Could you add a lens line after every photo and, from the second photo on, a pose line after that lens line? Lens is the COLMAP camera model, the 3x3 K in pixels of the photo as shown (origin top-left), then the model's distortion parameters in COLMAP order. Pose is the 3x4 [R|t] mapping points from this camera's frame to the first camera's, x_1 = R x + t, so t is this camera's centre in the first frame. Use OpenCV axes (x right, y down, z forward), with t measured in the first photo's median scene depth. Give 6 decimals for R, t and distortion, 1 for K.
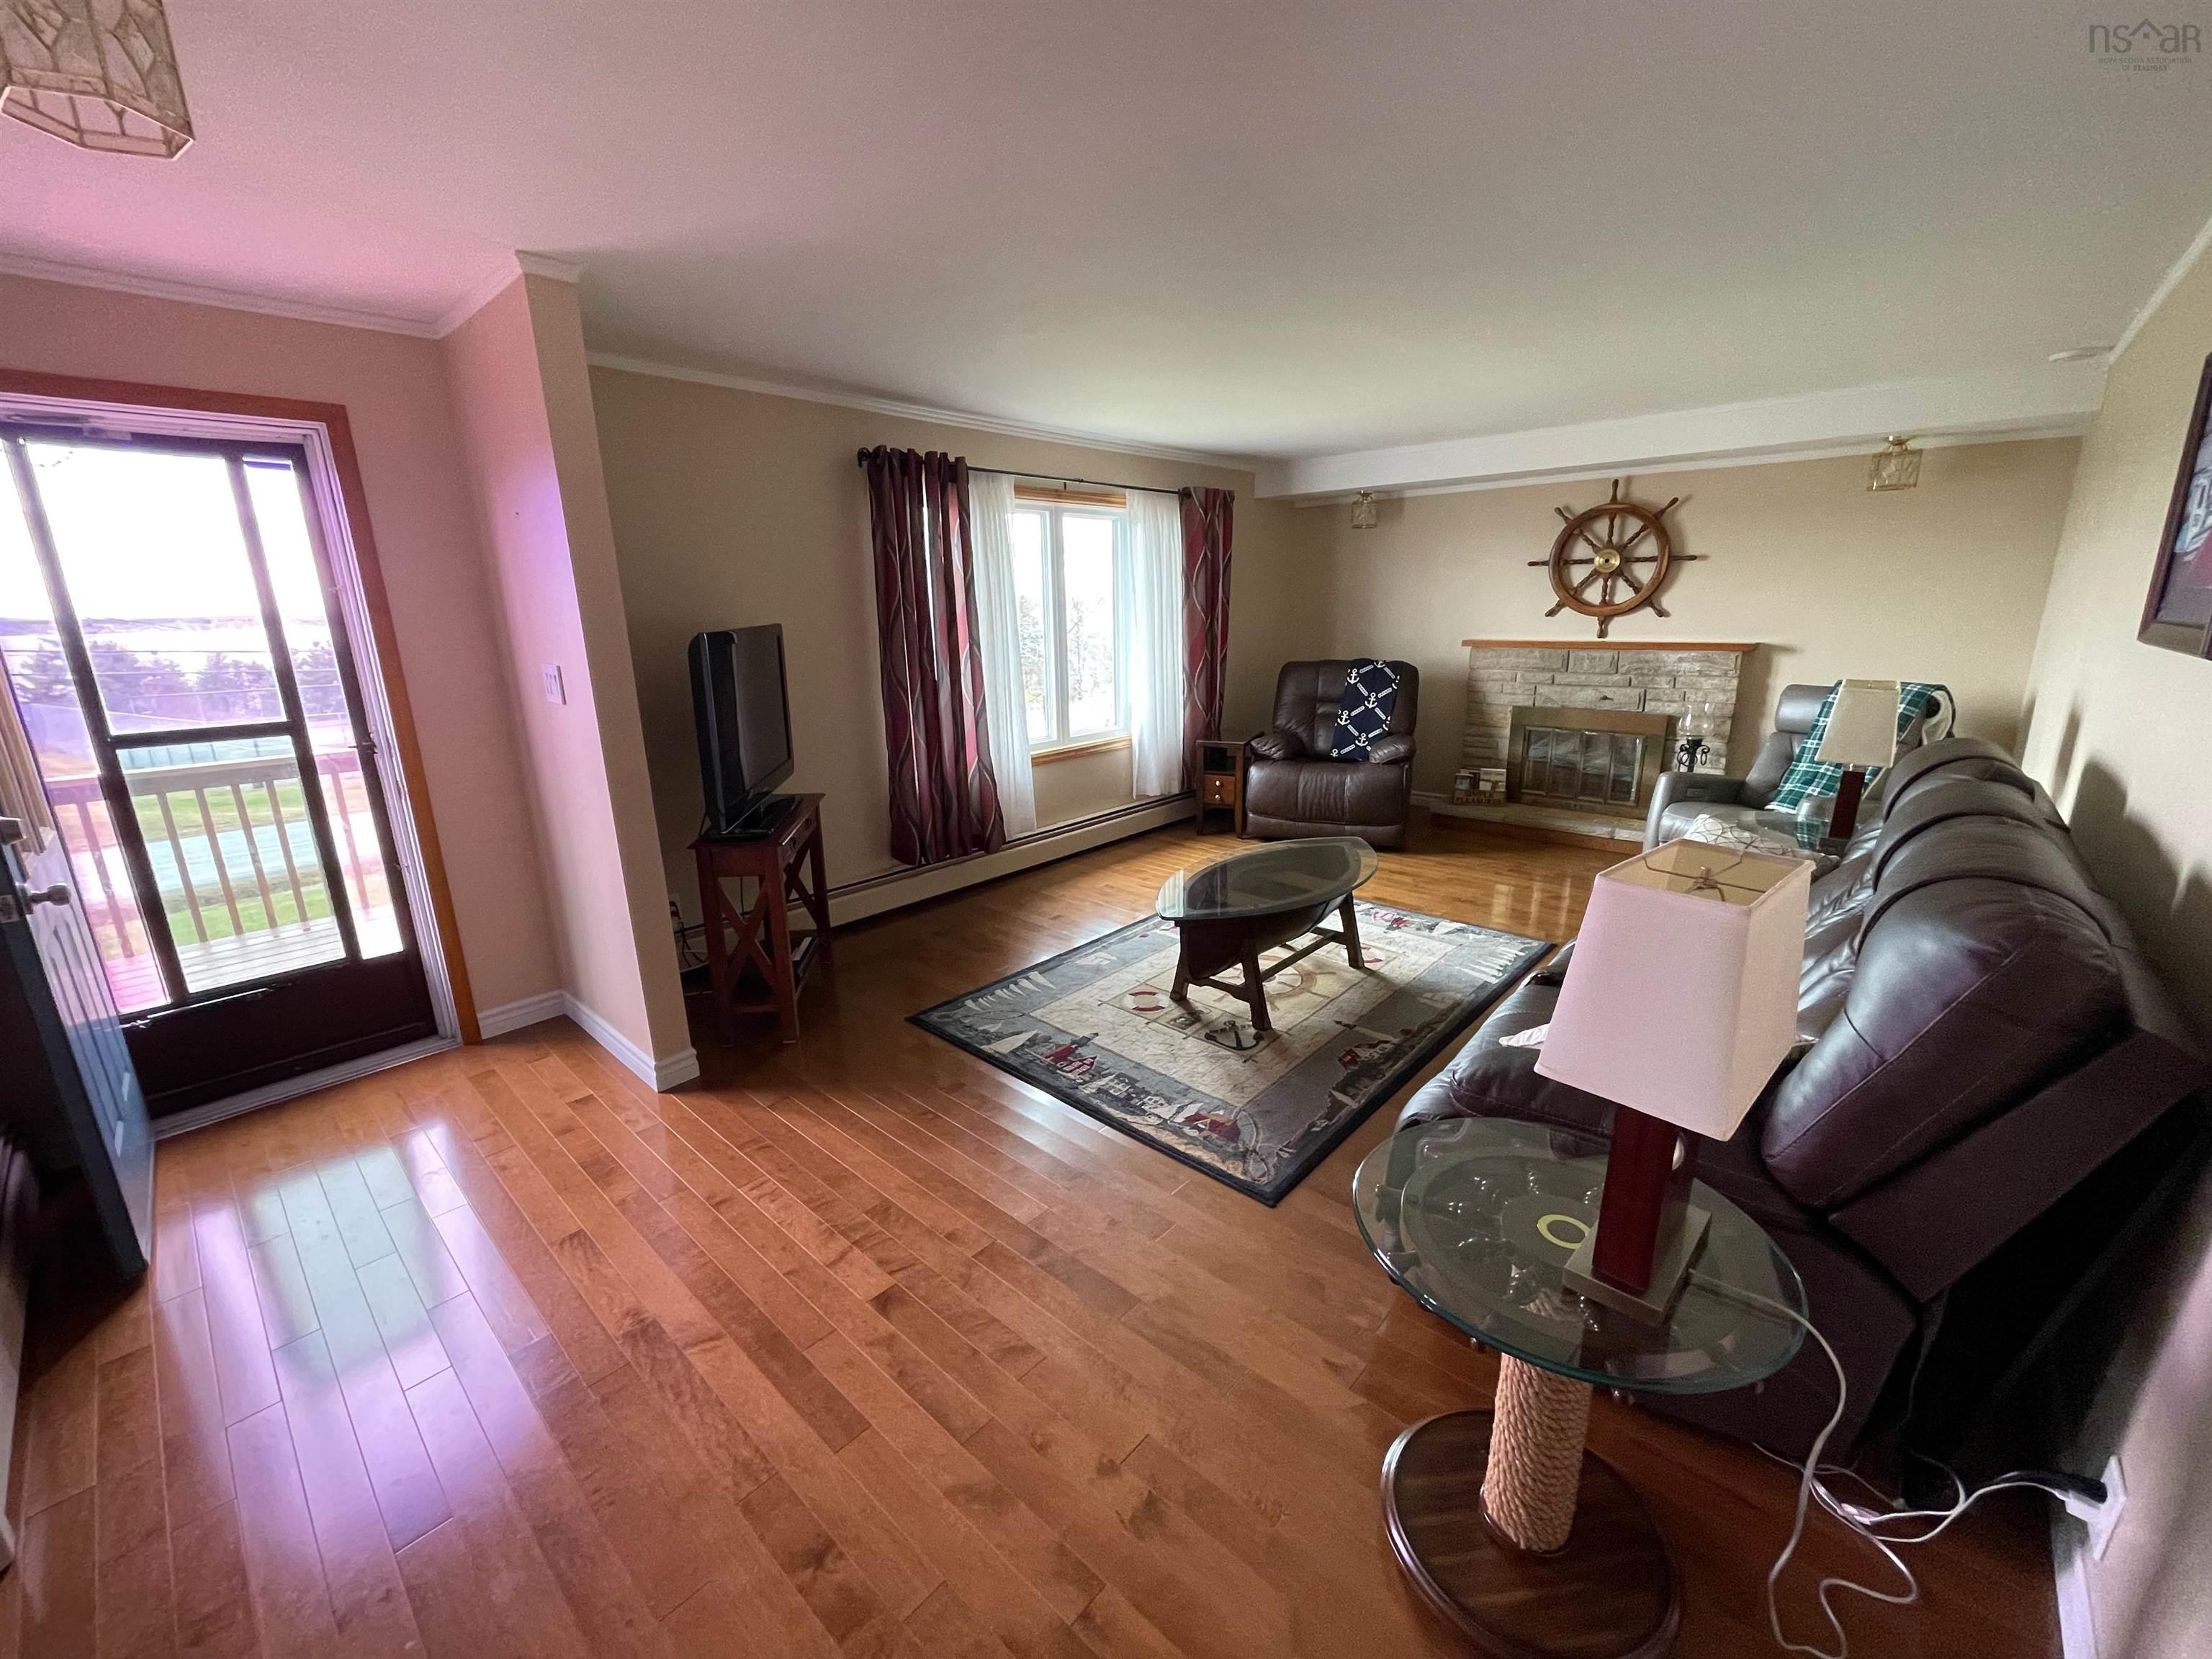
lens RADIAL K [[891.5, 0, 1101.5], [0, 891.5, 837.1], [0, 0, 1]] dist [-0.003892, -0.000585]
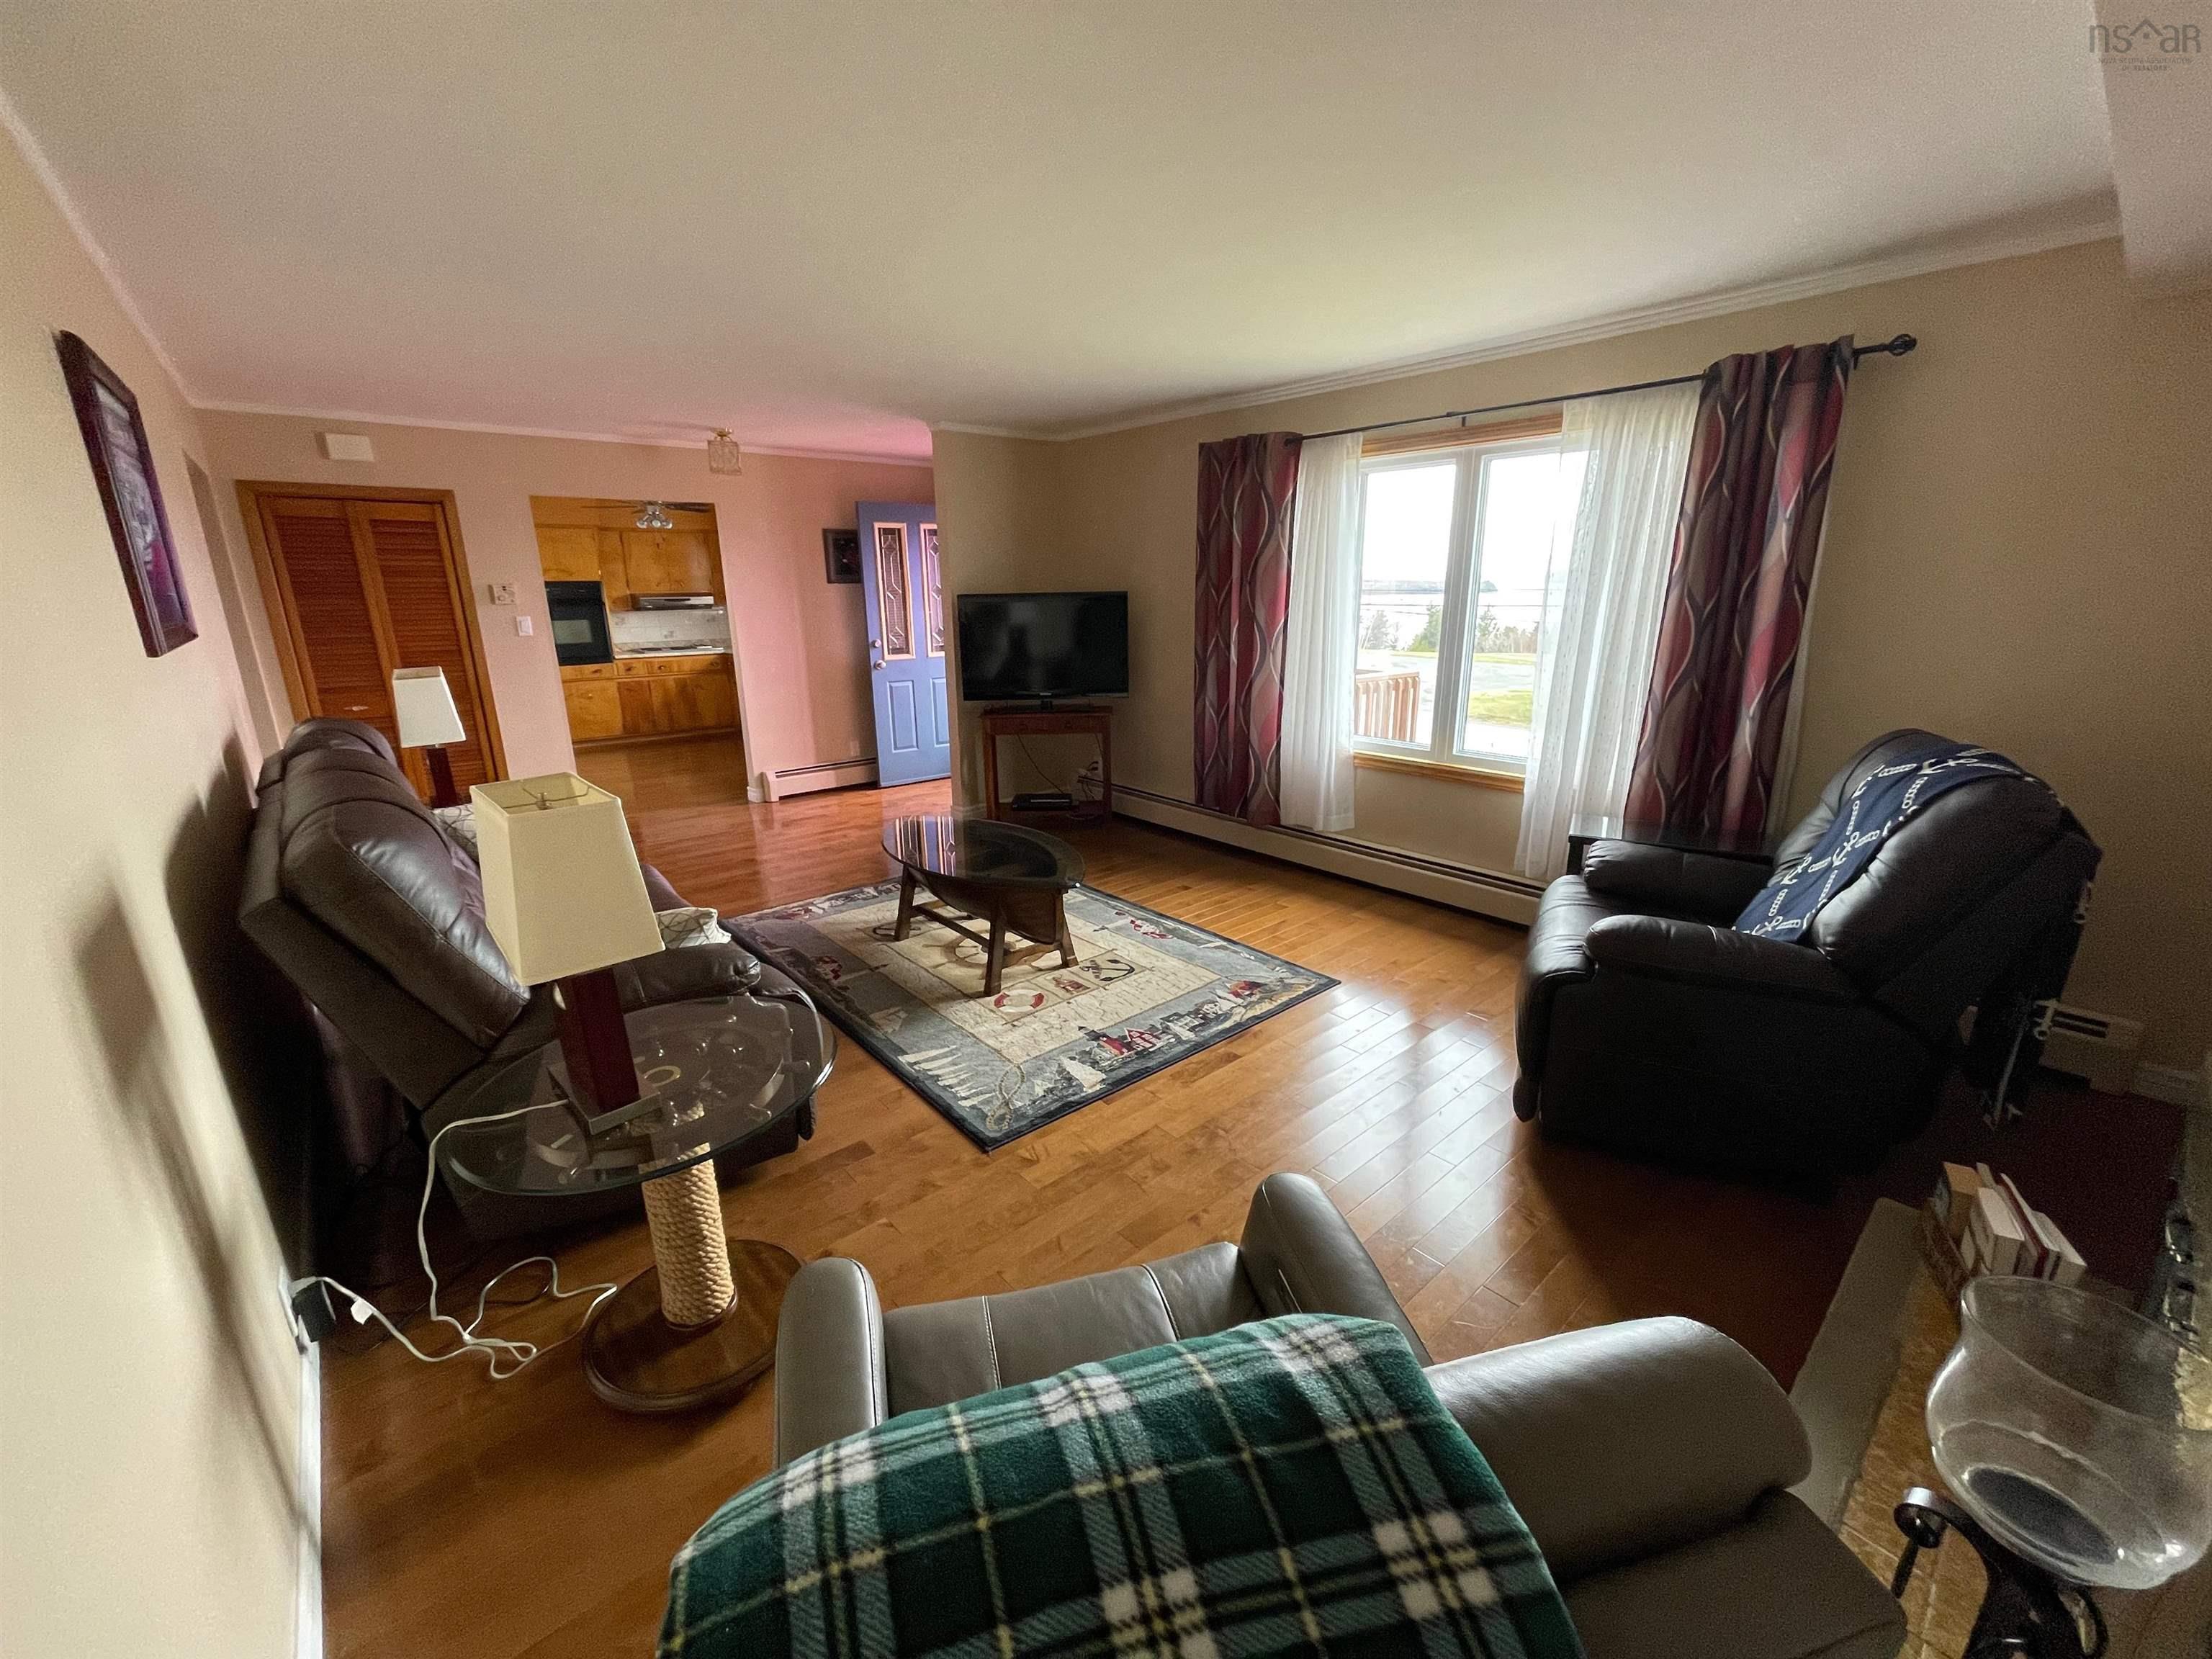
lens RADIAL K [[891.5, 0, 1102.0], [0, 891.5, 831.5], [0, 0, 1]] dist [-0.003892, -0.000585]
pose [[-0.125450, 0.286965, -0.949691, 0.760176], [-0.242742, 0.919280, 0.309841, -0.218804], [0.961945, 0.269400, -0.045665, 0.775739]]
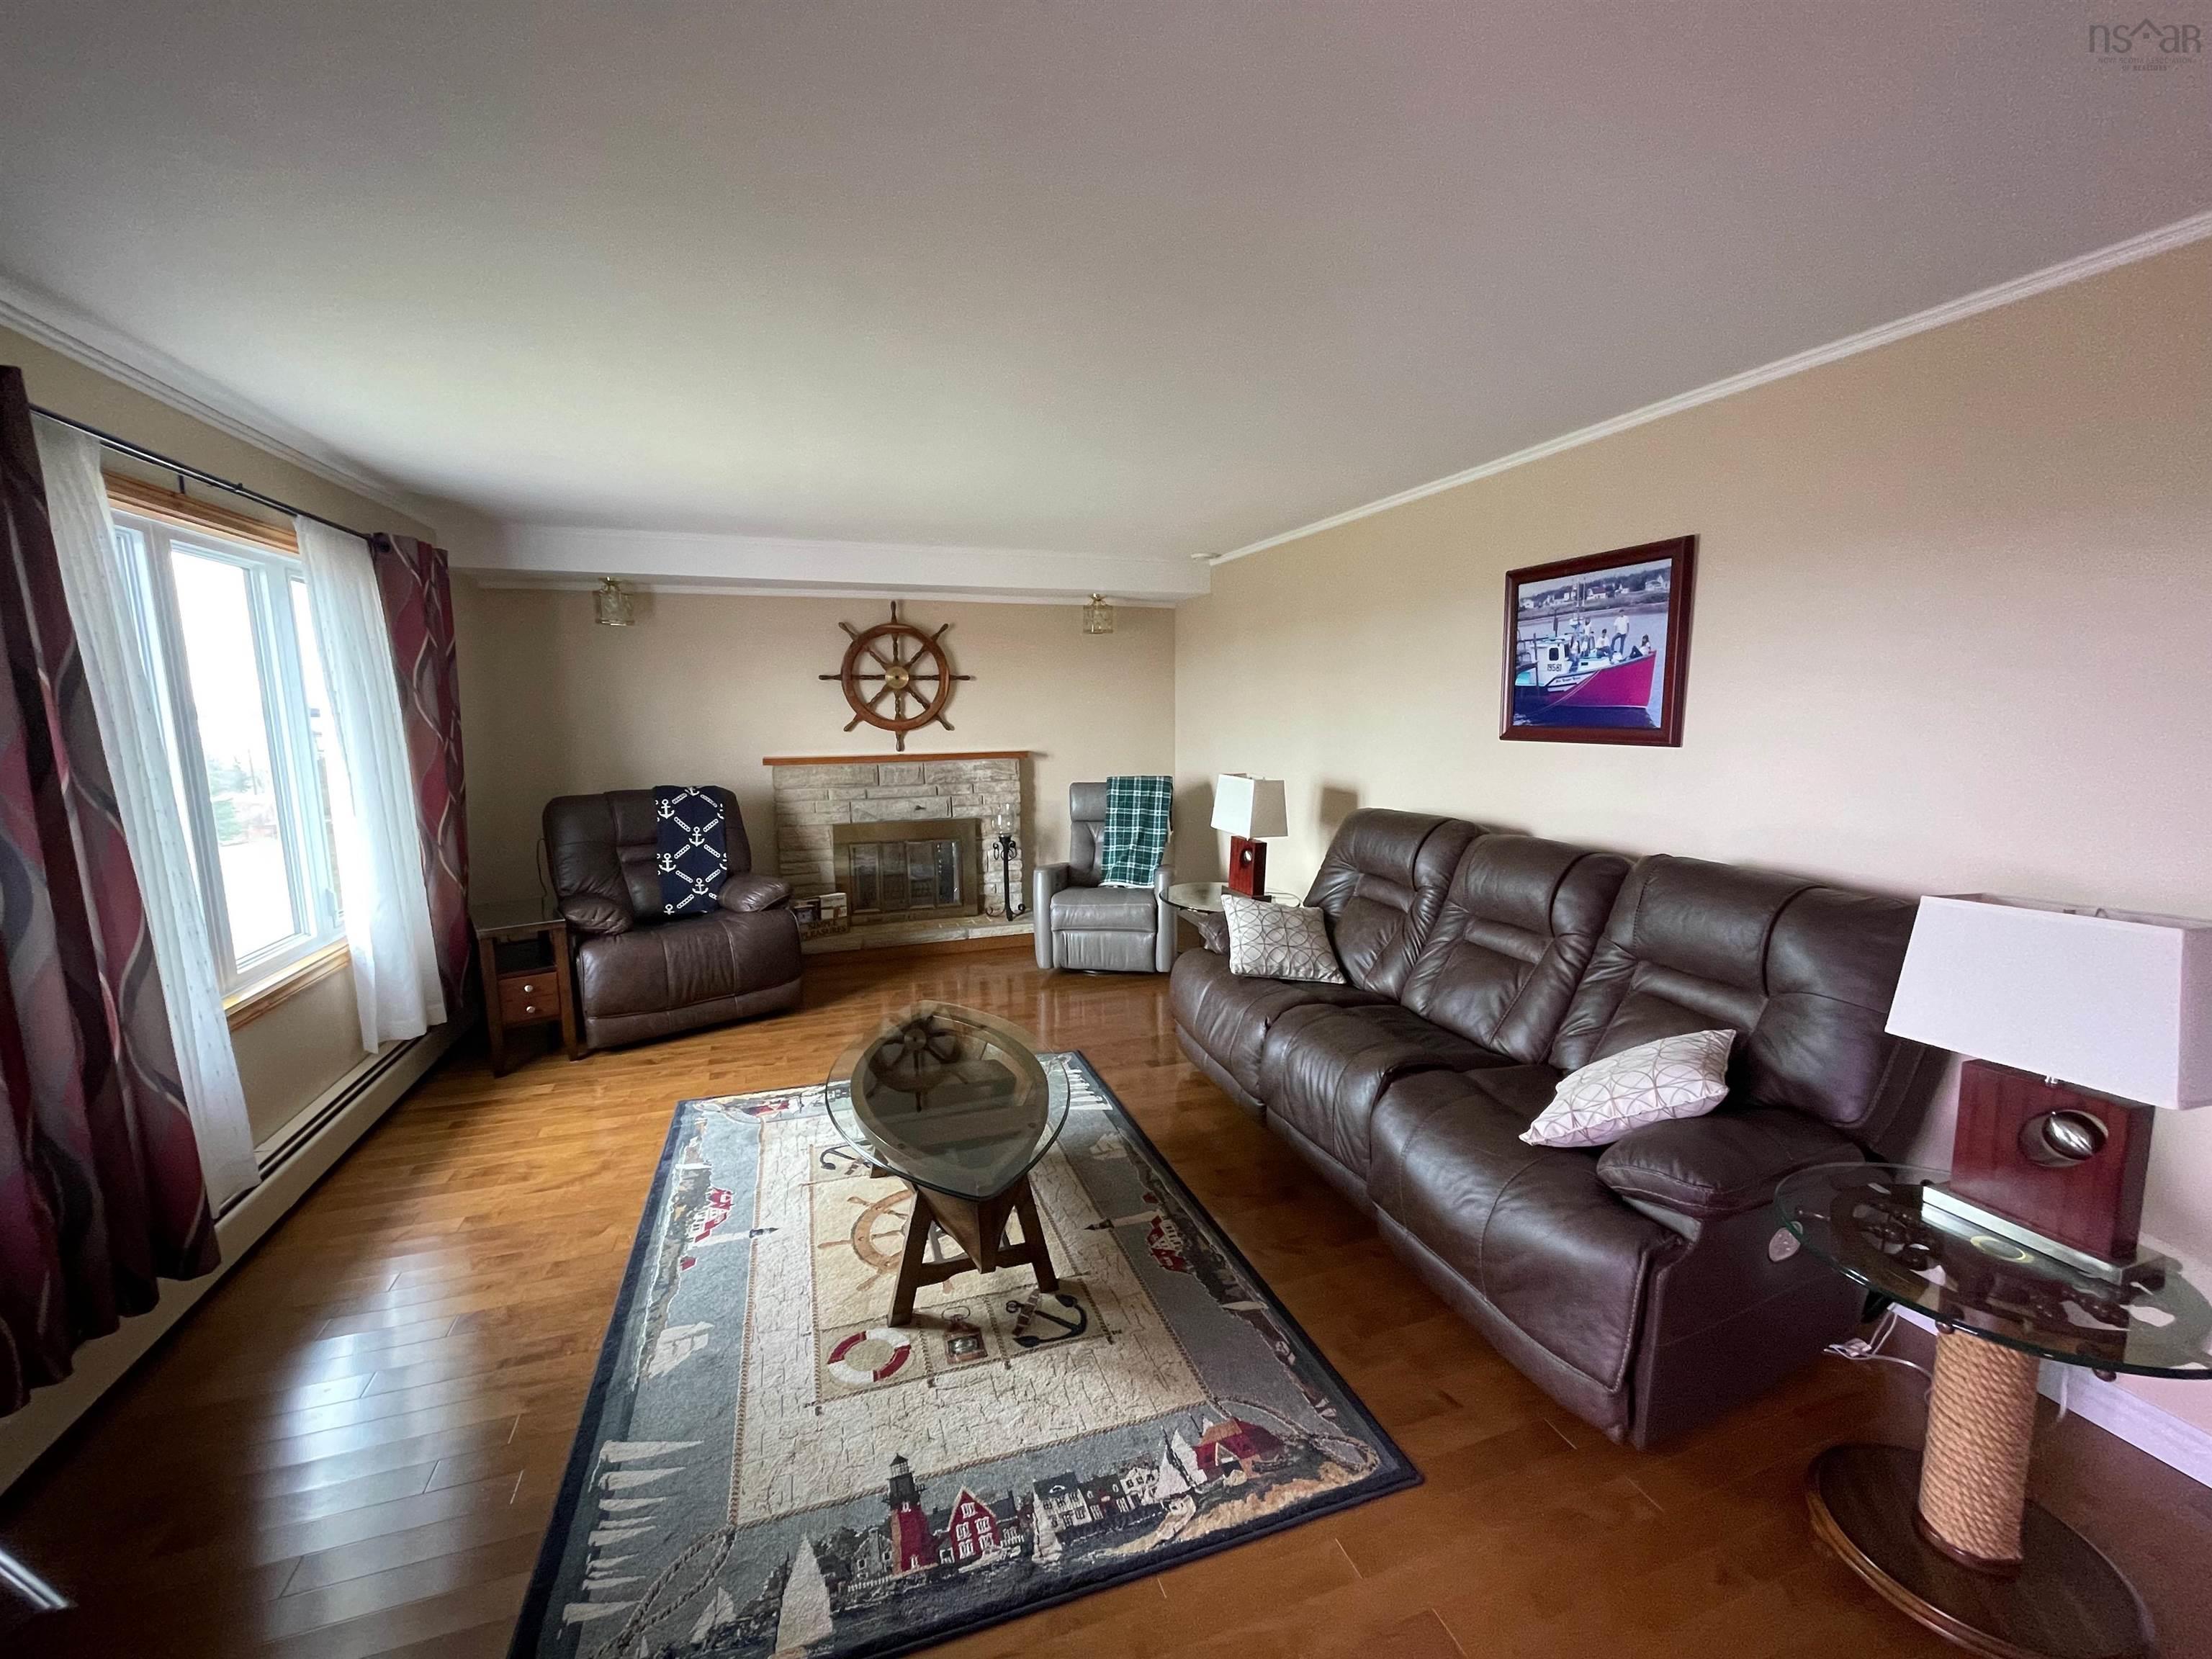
lens RADIAL K [[891.5, 0, 1109.1], [0, 891.5, 833.8], [0, 0, 1]] dist [-0.003892, -0.000585]
pose [[0.475297, -0.110672, 0.872837, -0.234714], [0.223079, 0.974798, 0.002125, -0.081942], [-0.851075, 0.193702, 0.488007, 0.323991]]
